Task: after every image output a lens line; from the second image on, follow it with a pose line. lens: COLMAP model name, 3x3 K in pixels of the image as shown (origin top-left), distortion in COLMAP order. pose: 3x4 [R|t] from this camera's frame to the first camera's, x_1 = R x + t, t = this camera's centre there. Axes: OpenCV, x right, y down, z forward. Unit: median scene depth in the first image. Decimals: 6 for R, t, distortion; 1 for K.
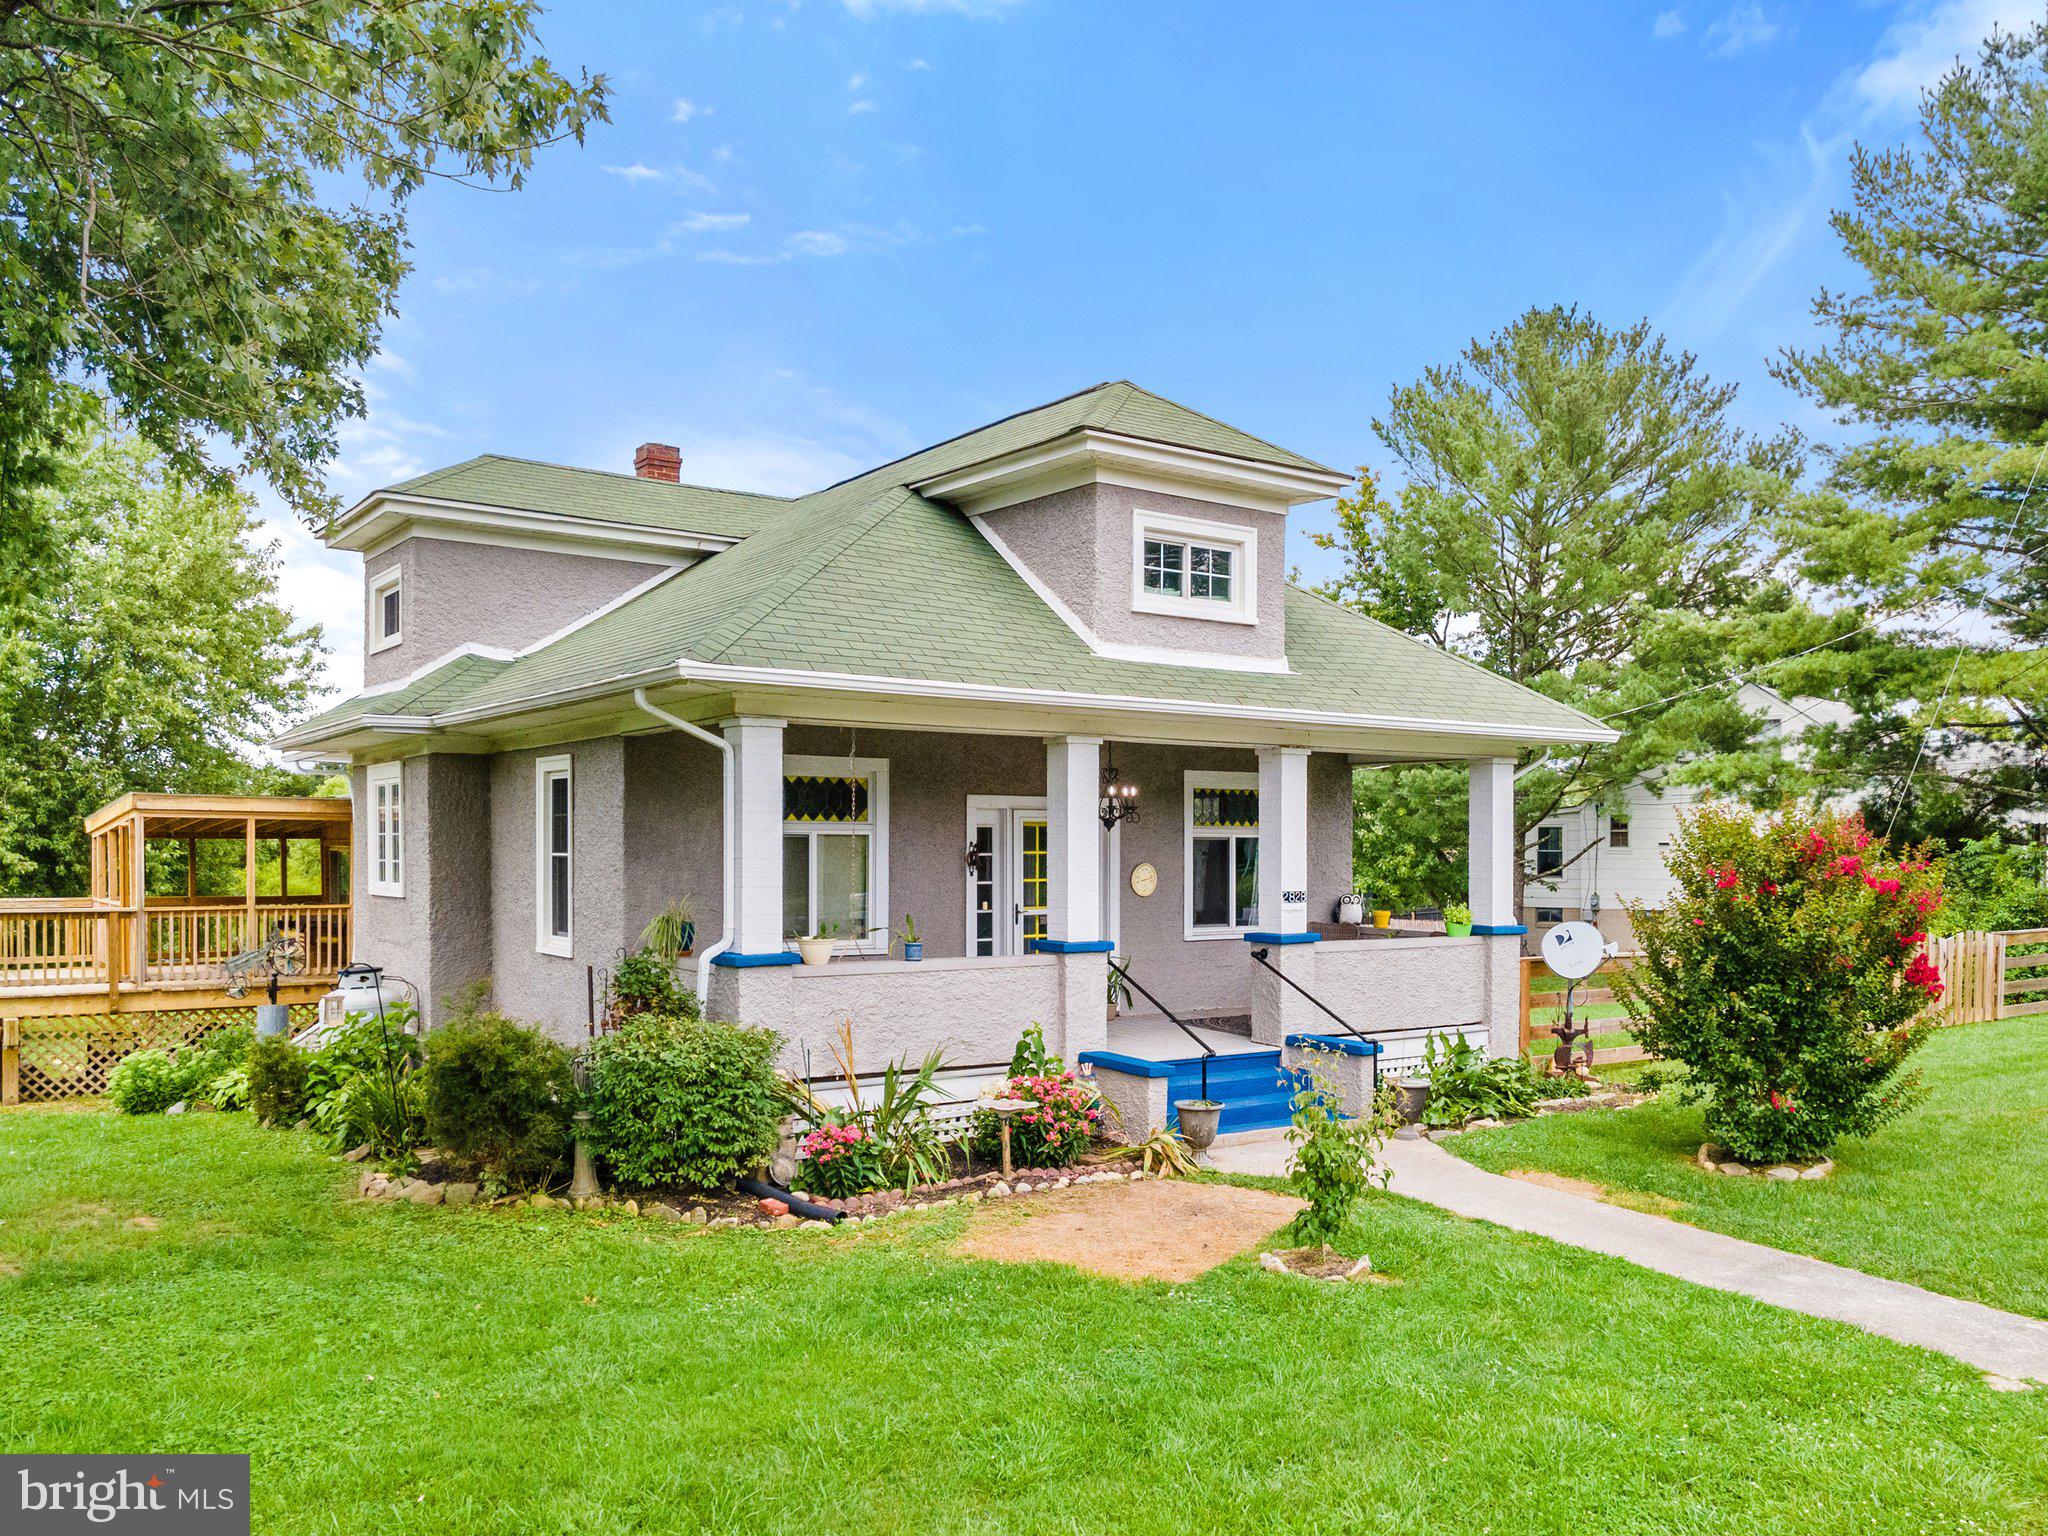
lens RADIAL K [[1667.8, 0, 1131.2], [0, 1667.8, 873.2], [0, 0, 1]] dist [0.047525, 0.008659]
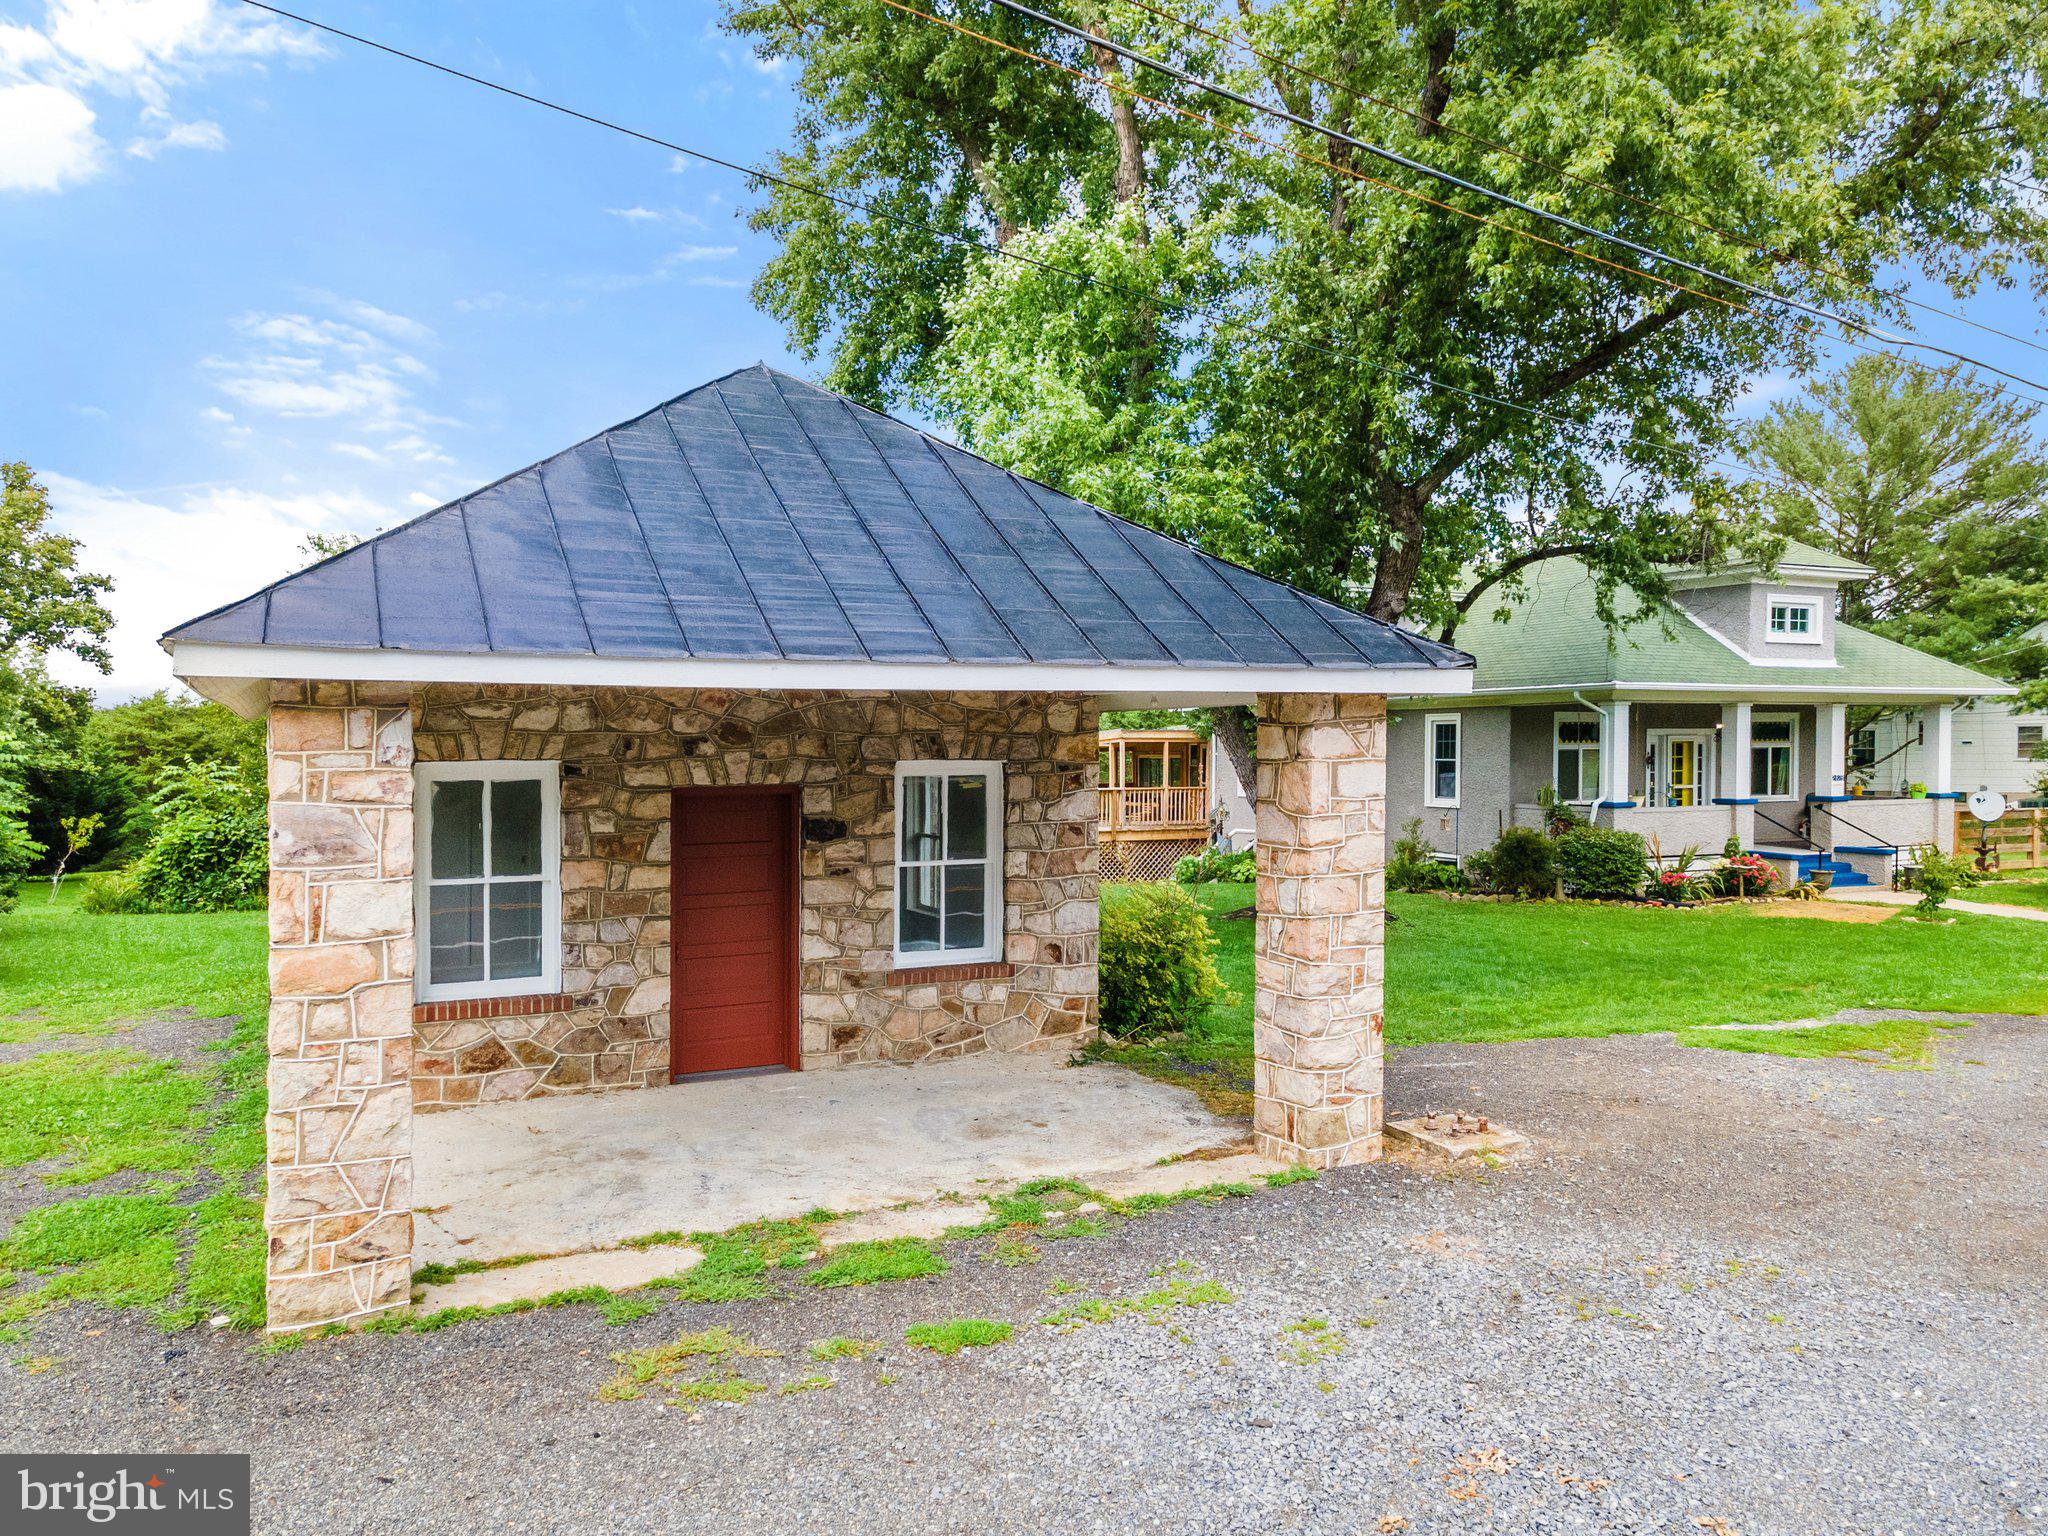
lens RADIAL K [[1503.9, 0, 1014.2], [0, 1503.9, 799.9], [0, 0, 1]] dist [0.021647, 0.045509]
pose [[0.978095, -0.001683, -0.208153, -0.464438], [0.006016, 0.999778, 0.020187, -0.002123], [0.208073, -0.020997, 0.977888, -0.941629]]
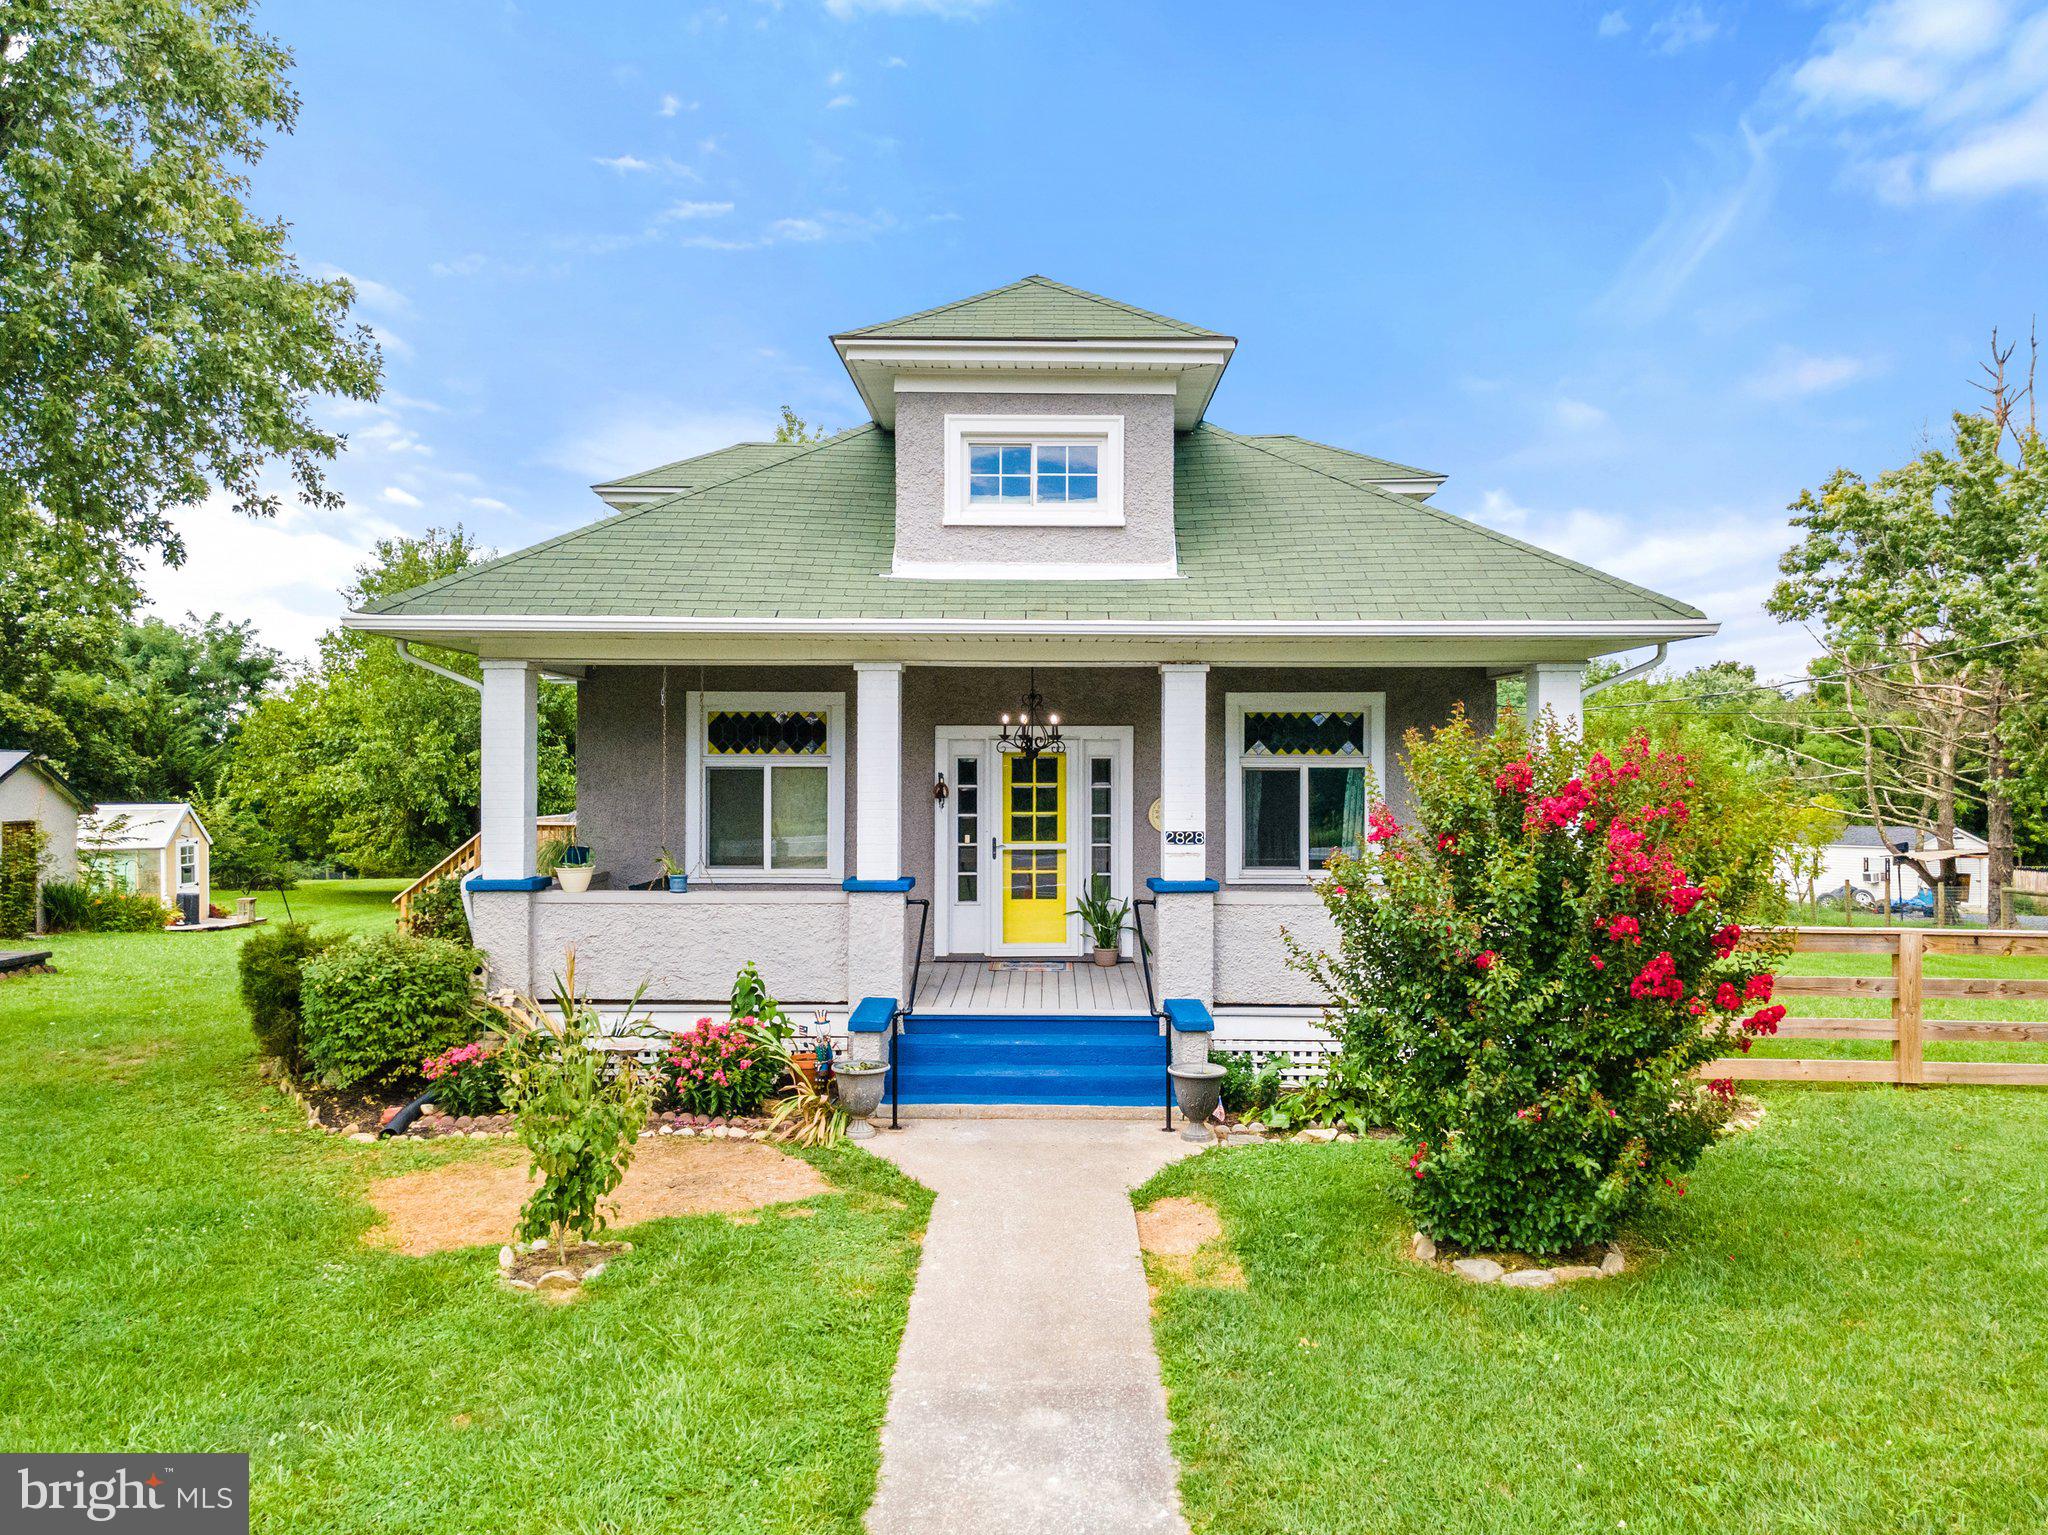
lens RADIAL K [[1503.9, 0, 1029.0], [0, 1503.9, 772.1], [0, 0, 1]] dist [0.021647, 0.045509]
pose [[0.806352, -0.001247, -0.591434, 0.466517], [-0.010992, 0.999793, -0.017094, -0.005090], [0.591334, 0.020285, 0.806172, 0.311820]]
